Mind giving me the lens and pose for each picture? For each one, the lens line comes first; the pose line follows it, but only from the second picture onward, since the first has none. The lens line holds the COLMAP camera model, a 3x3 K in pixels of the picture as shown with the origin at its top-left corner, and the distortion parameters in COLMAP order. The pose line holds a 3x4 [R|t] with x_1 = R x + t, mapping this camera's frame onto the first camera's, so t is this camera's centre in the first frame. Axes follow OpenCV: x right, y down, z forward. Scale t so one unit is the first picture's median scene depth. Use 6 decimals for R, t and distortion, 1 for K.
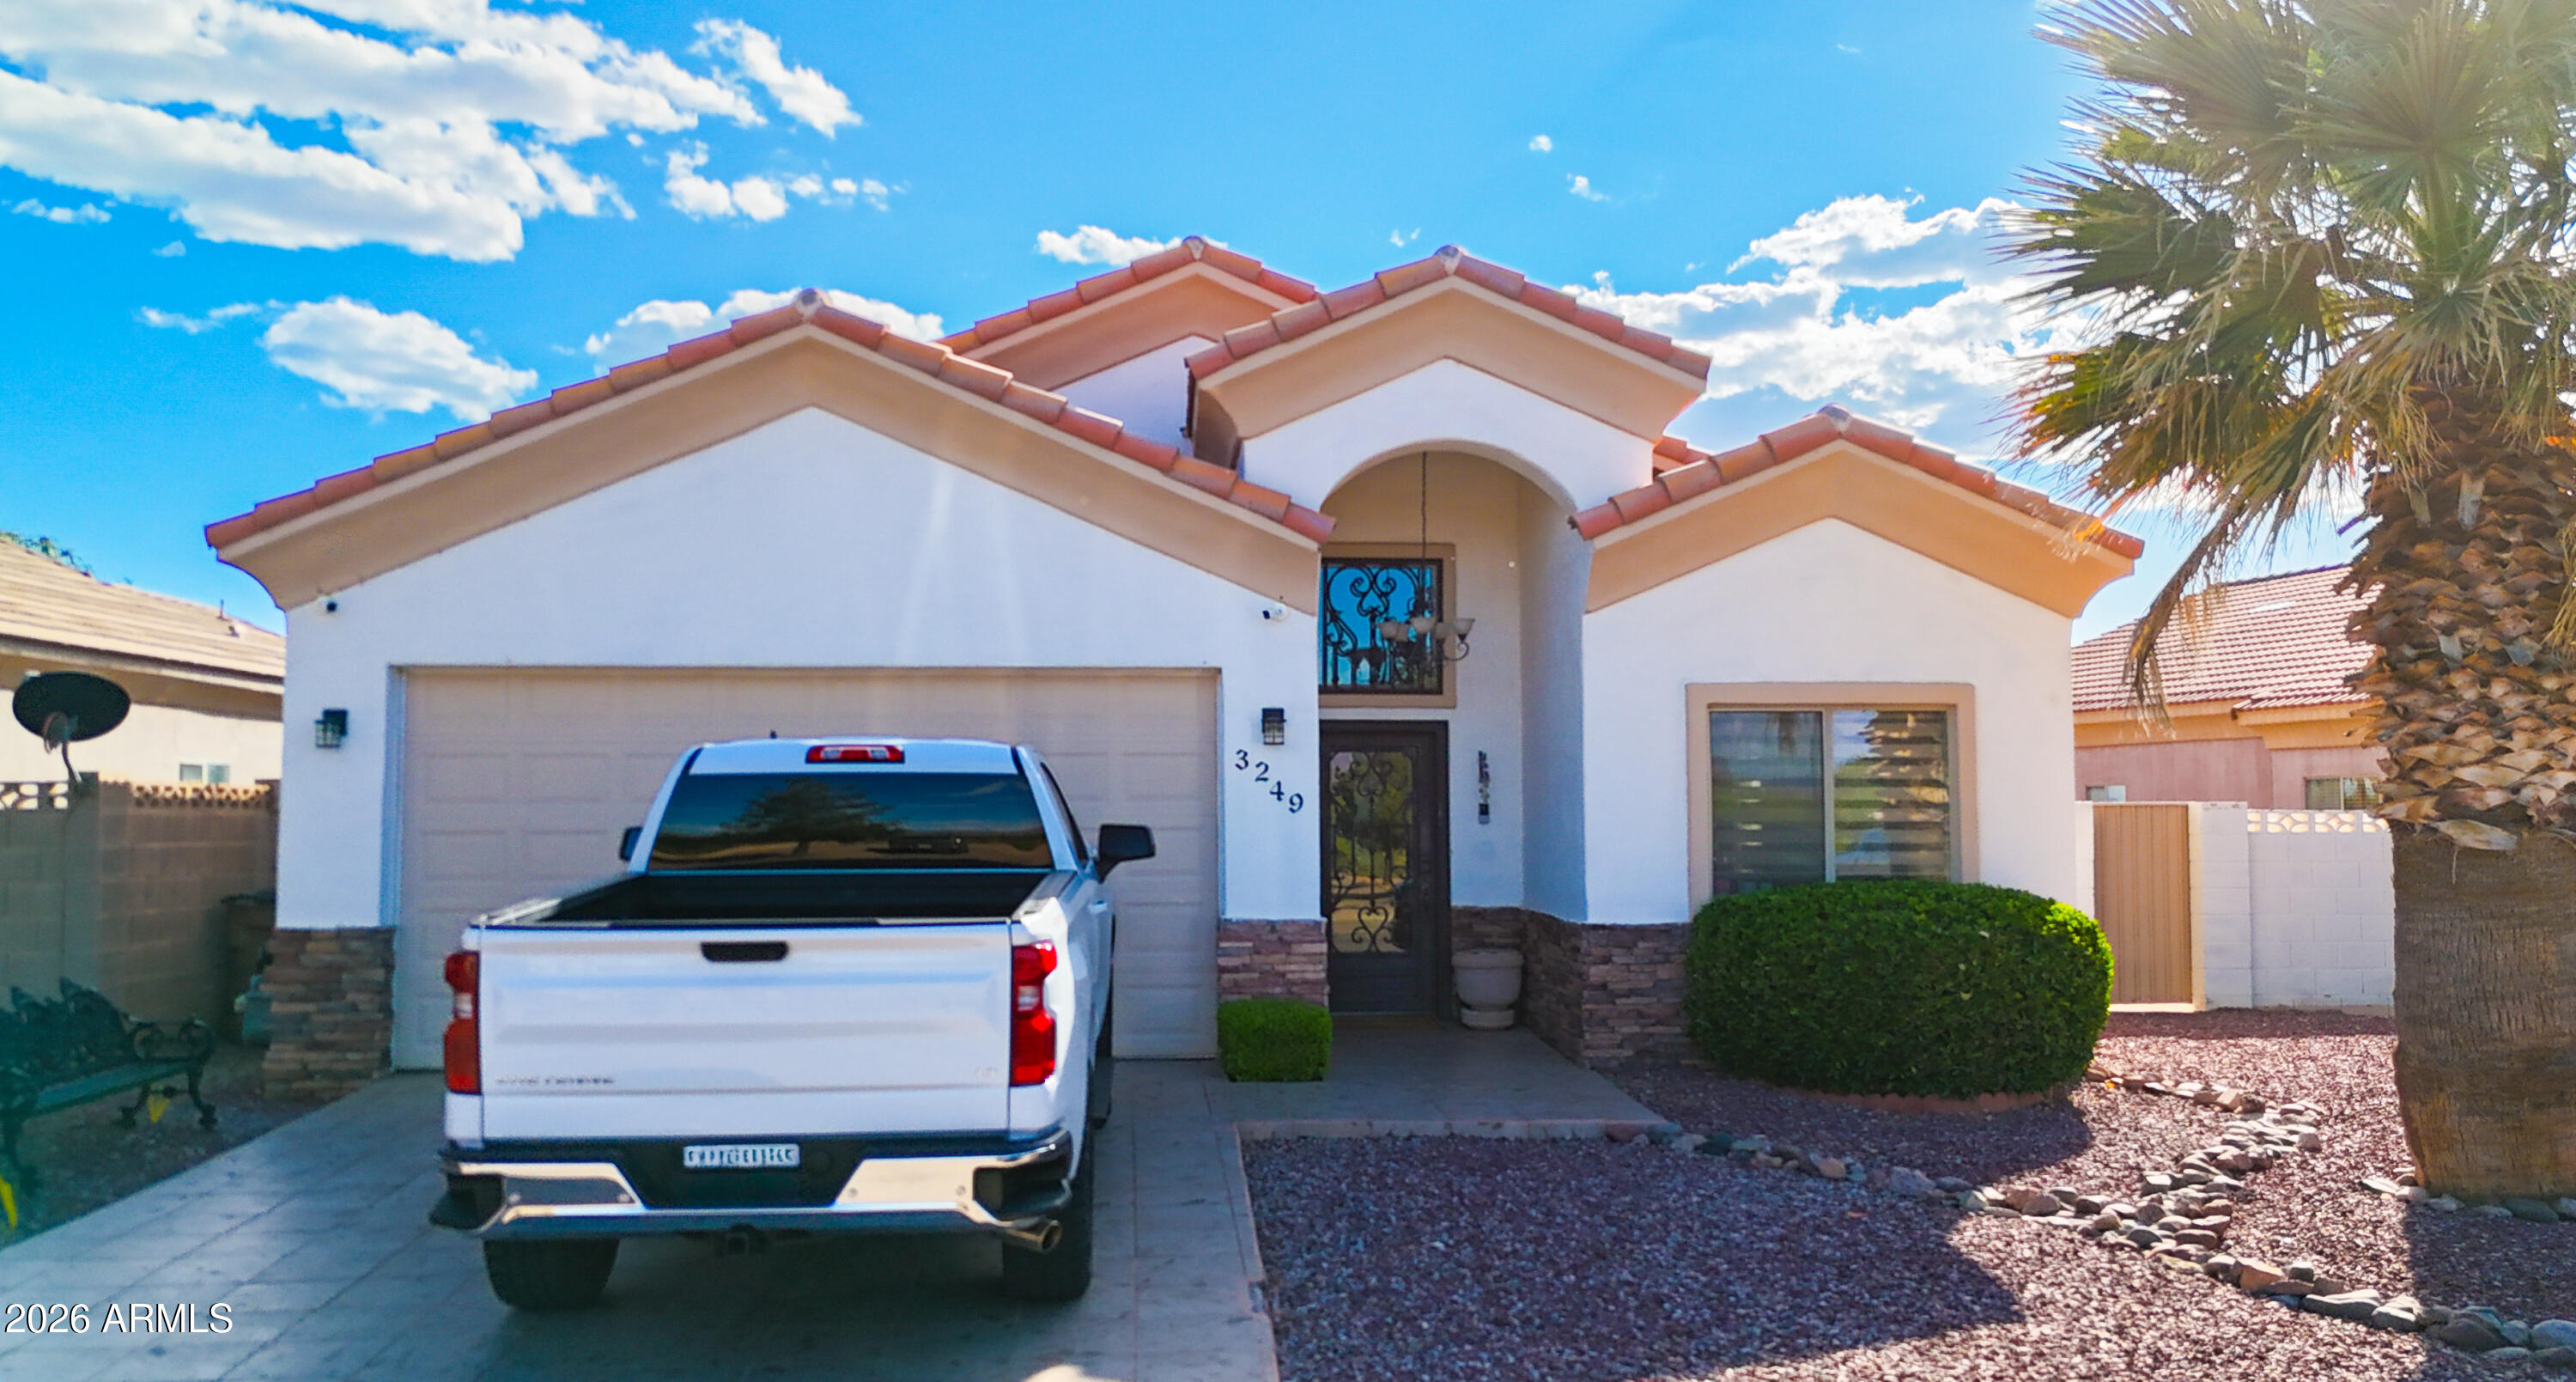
lens RADIAL K [[2112.1, 0, 1290.9], [0, 2112.1, 714.9], [0, 0, 1]] dist [0.059784, -0.053330]
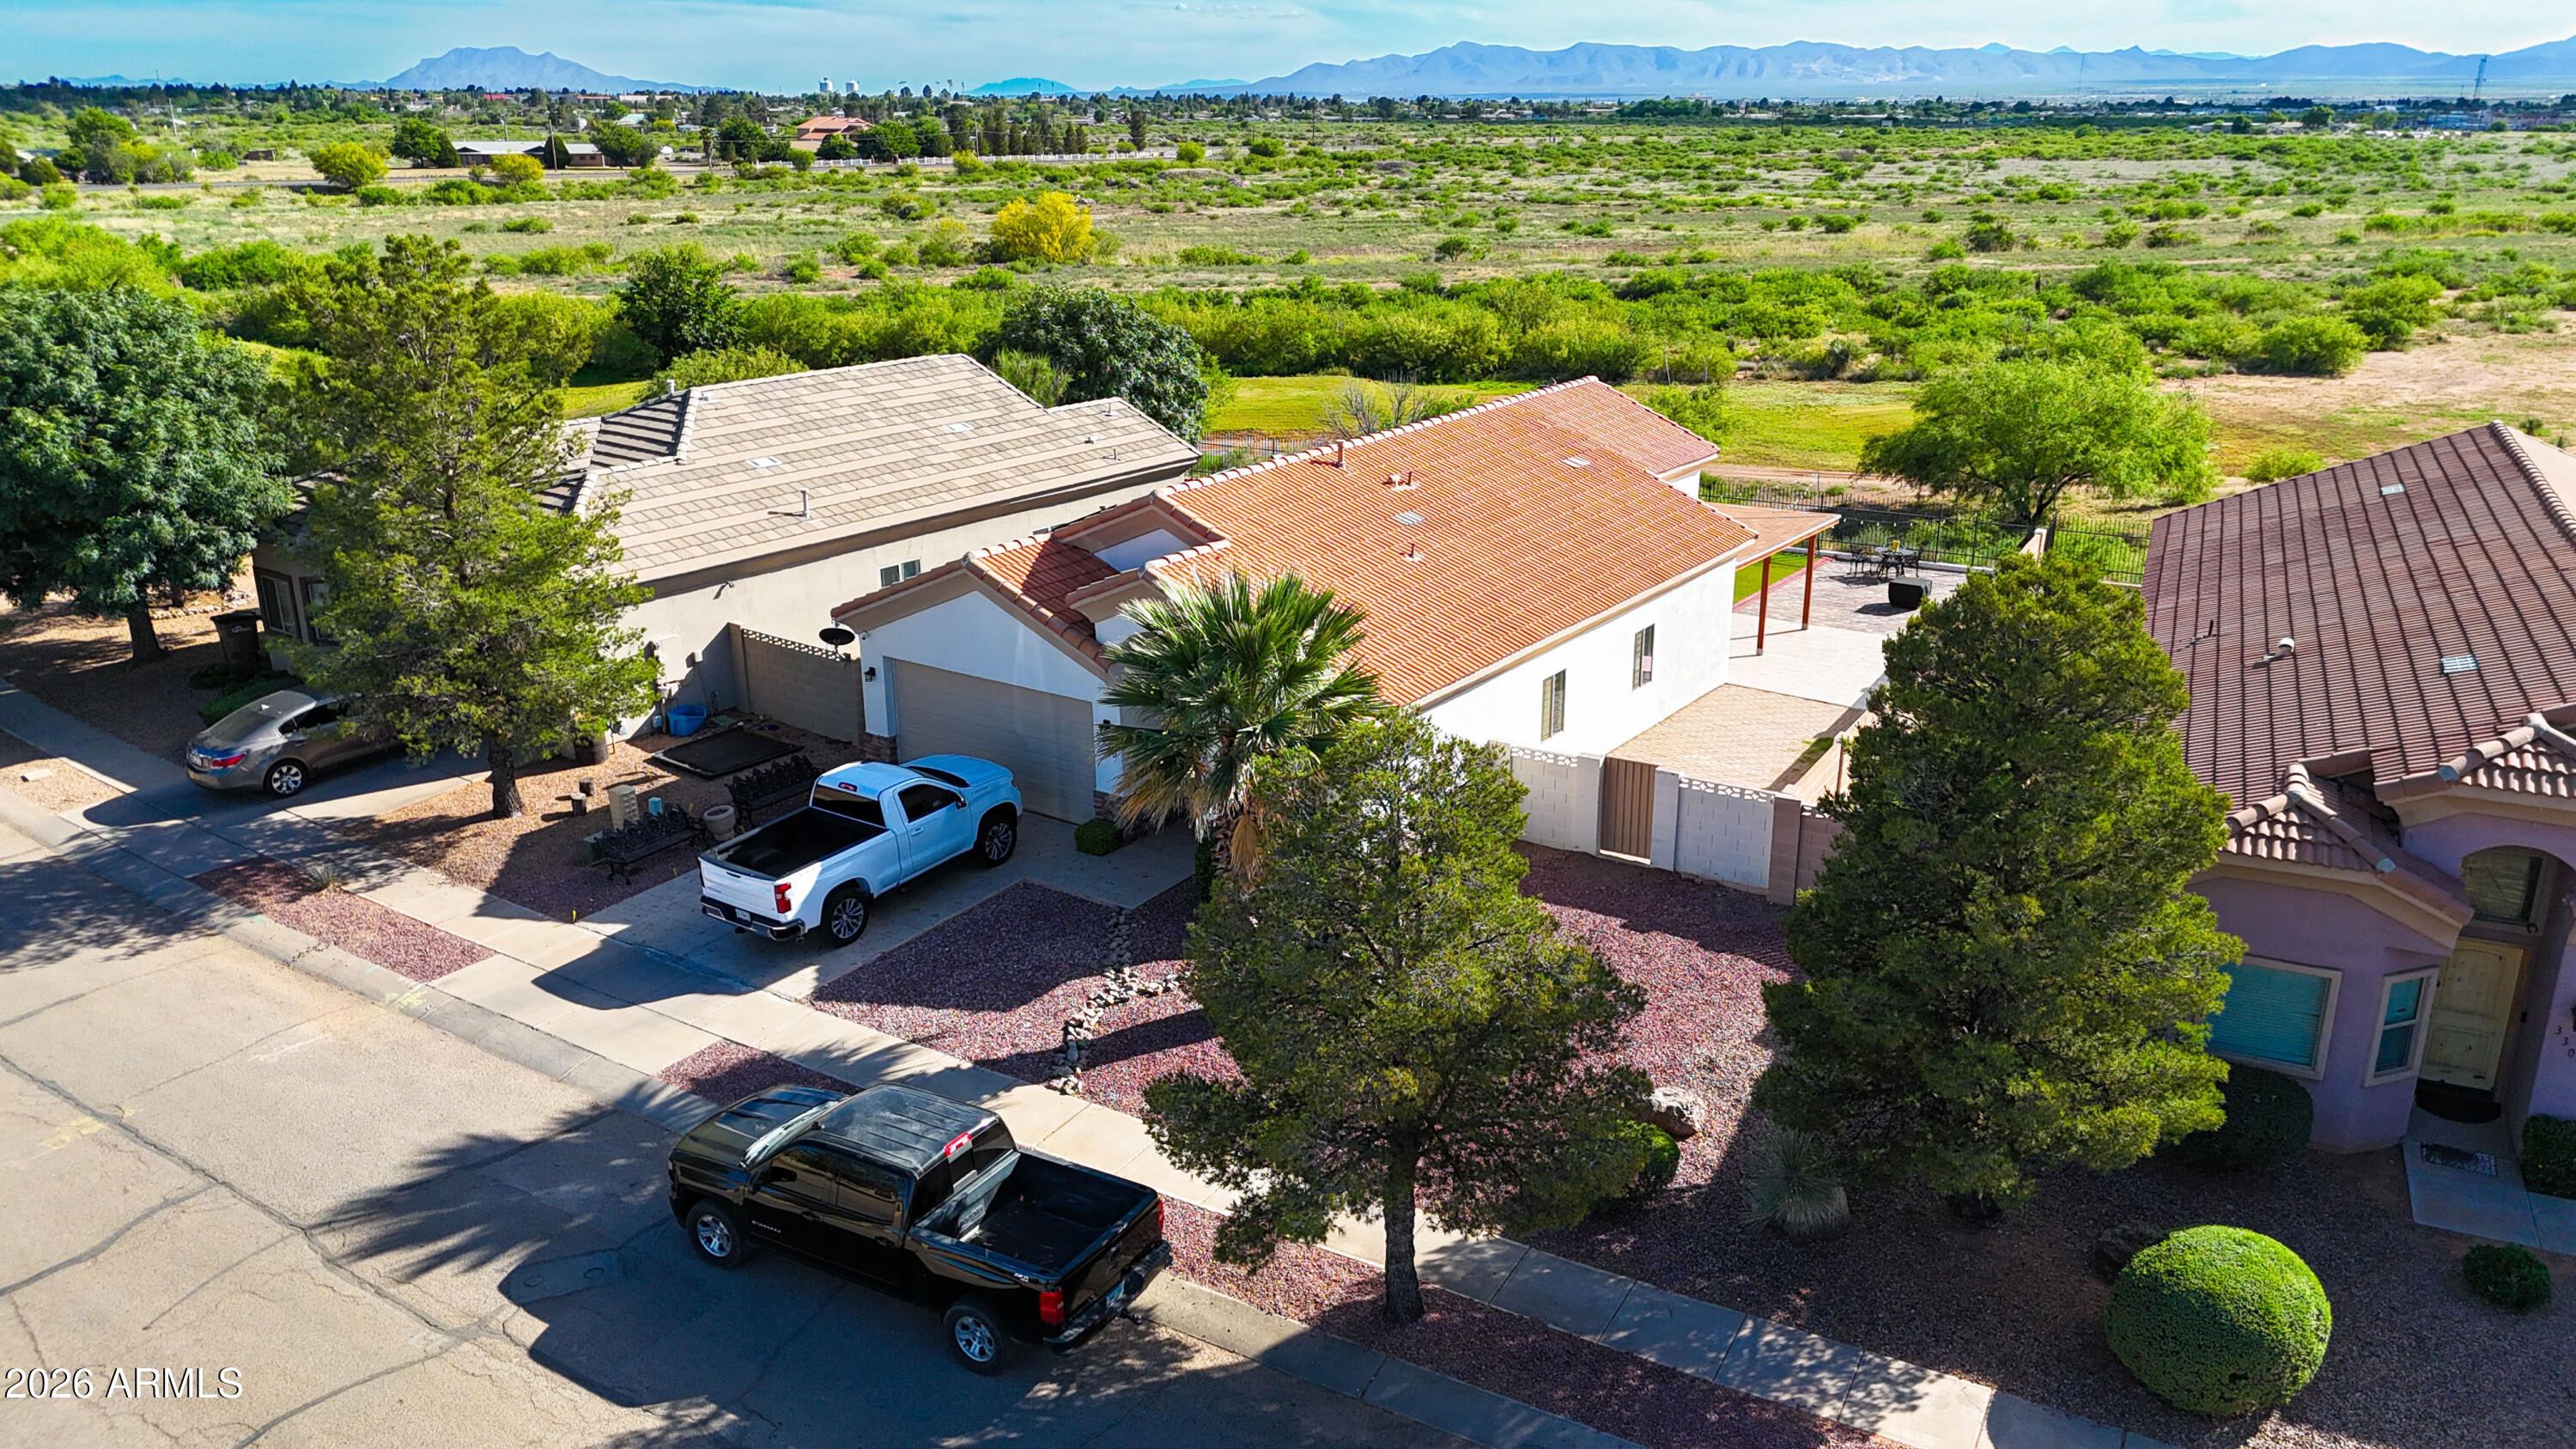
lens RADIAL K [[1908.1, 0, 1269.9], [0, 1908.1, 729.3], [0, 0, 1]] dist [0.065458, -0.067916]
pose [[0.776999, 0.194807, -0.598601, 1.687320], [0.037430, 0.934932, 0.352846, -0.881753], [0.628388, -0.296566, 0.719150, -0.658457]]
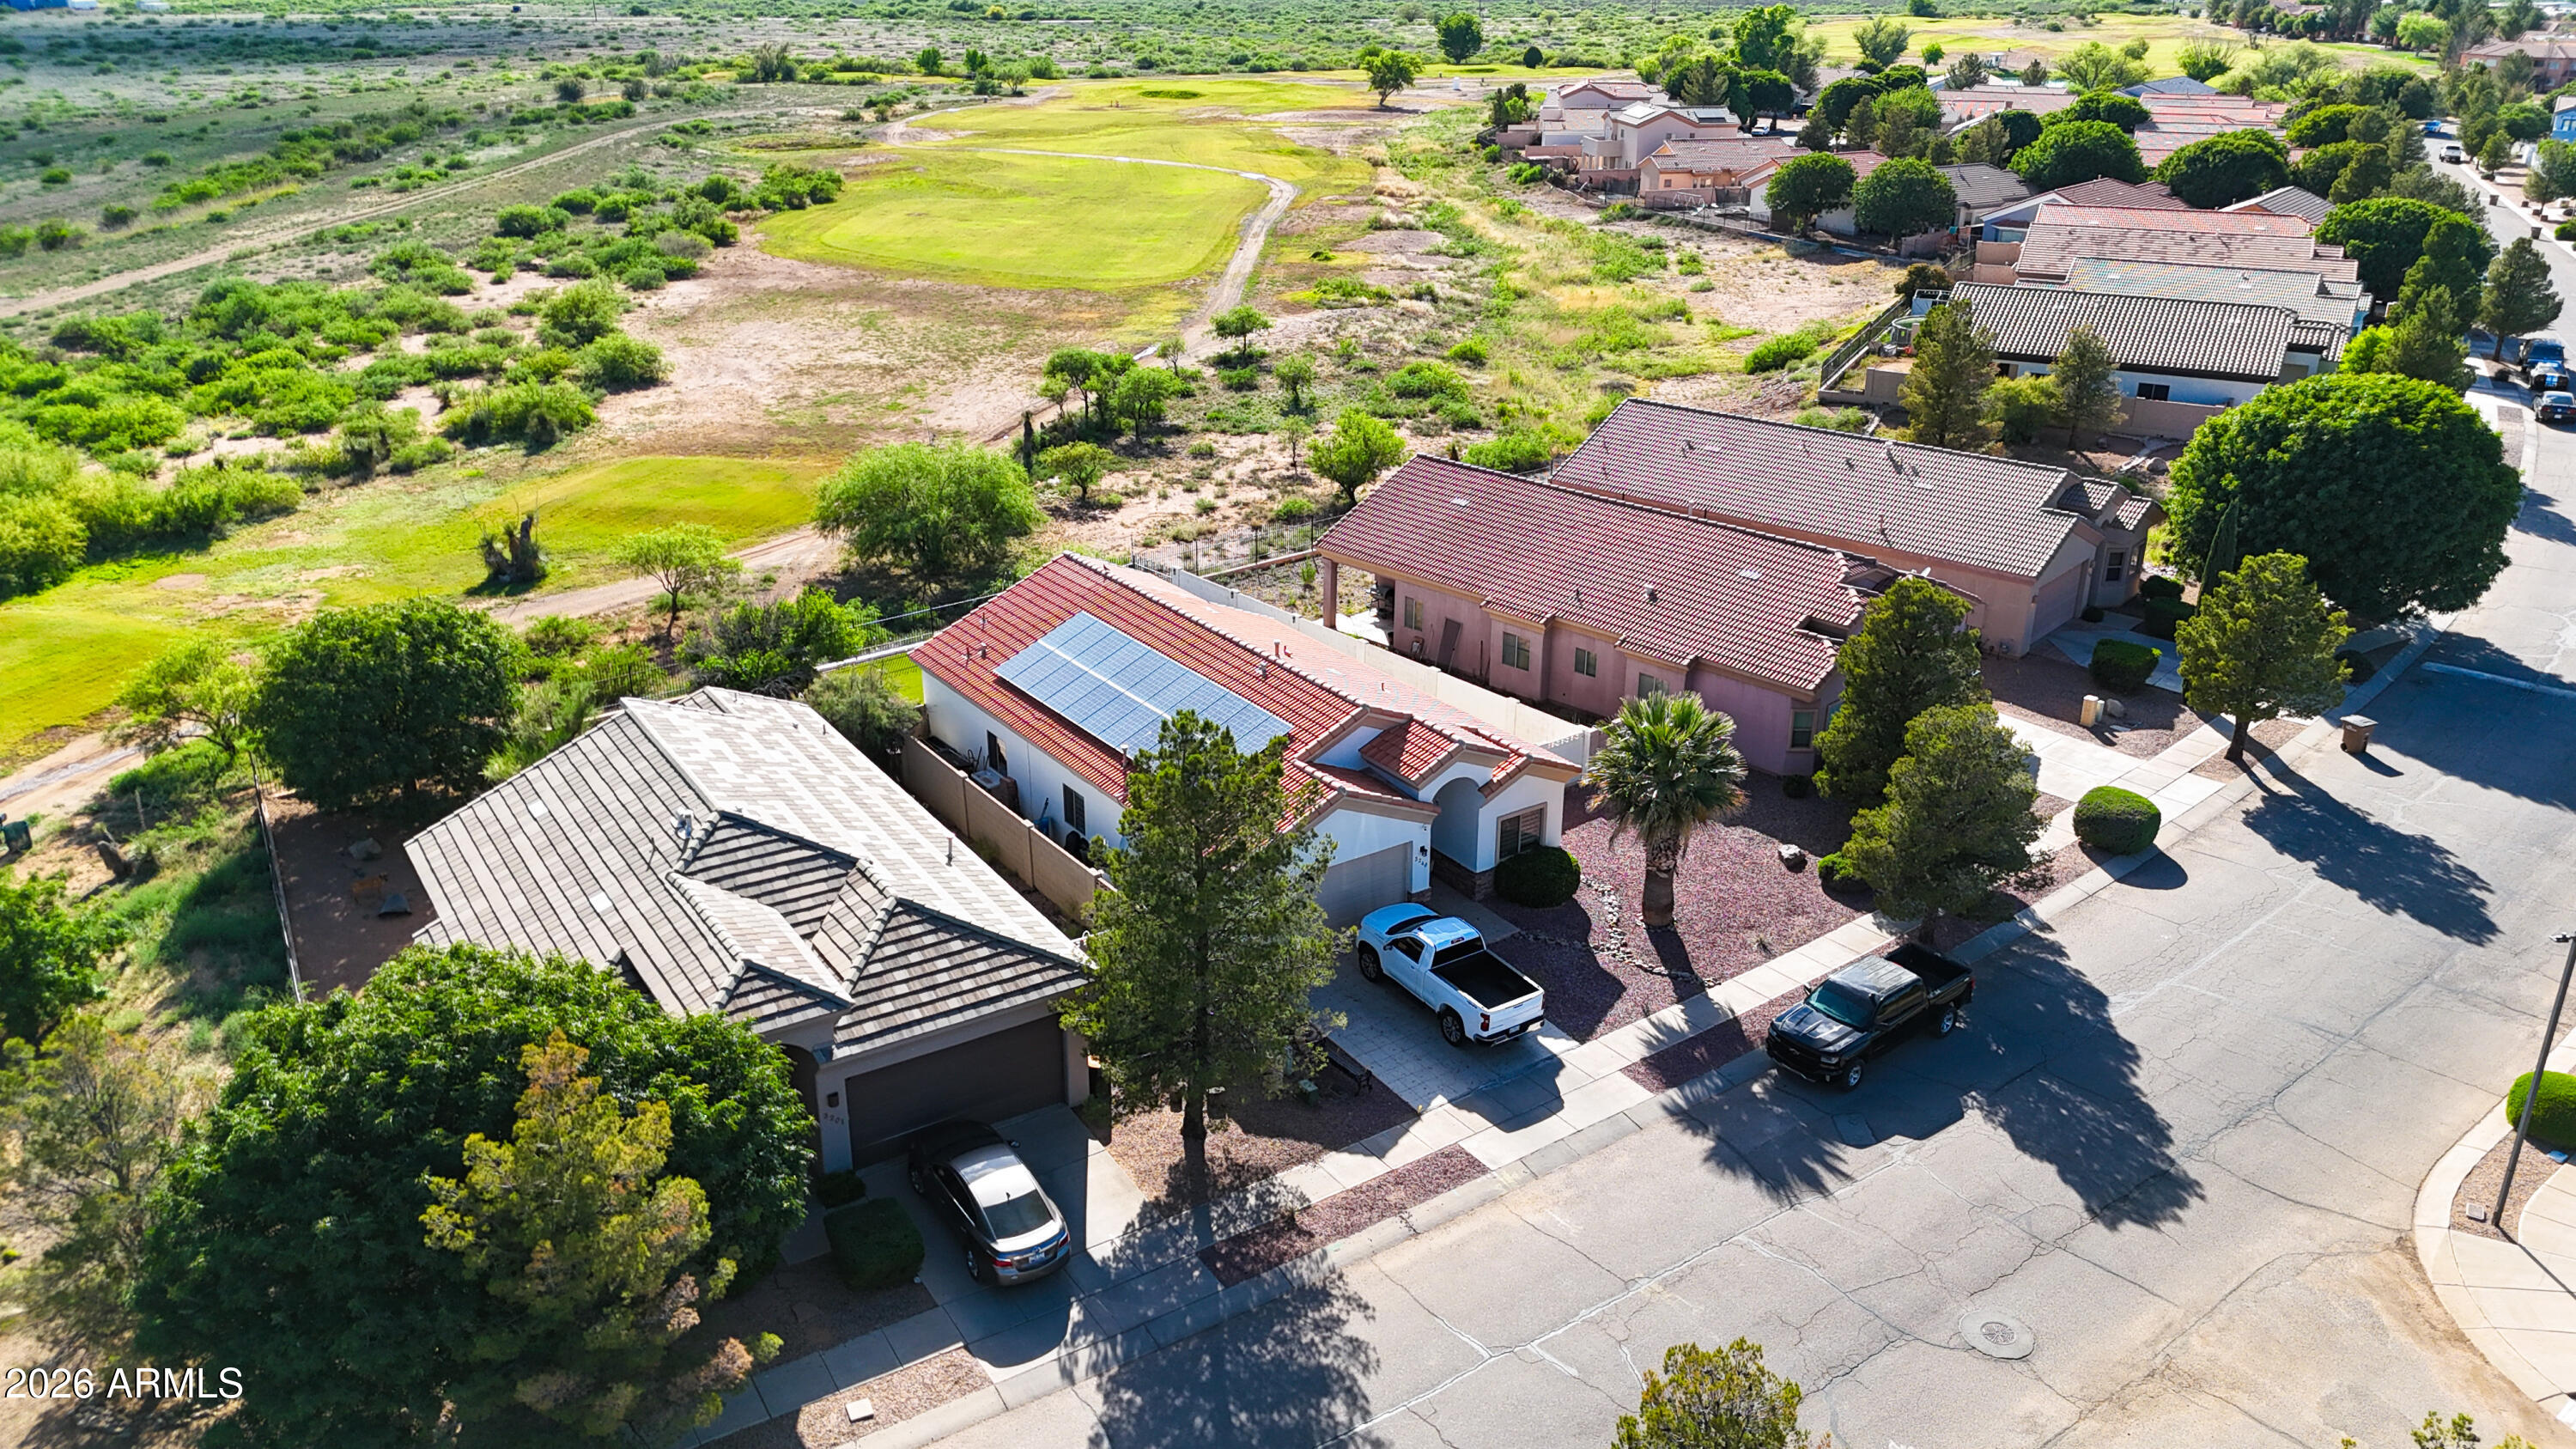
lens RADIAL K [[1908.1, 0, 1303.3], [0, 1908.1, 704.9], [0, 0, 1]] dist [0.065458, -0.067916]
pose [[0.854371, -0.188867, 0.484128, -2.122169], [-0.031708, 0.910935, 0.411329, -1.929108], [-0.518696, -0.366778, 0.772288, -1.834781]]
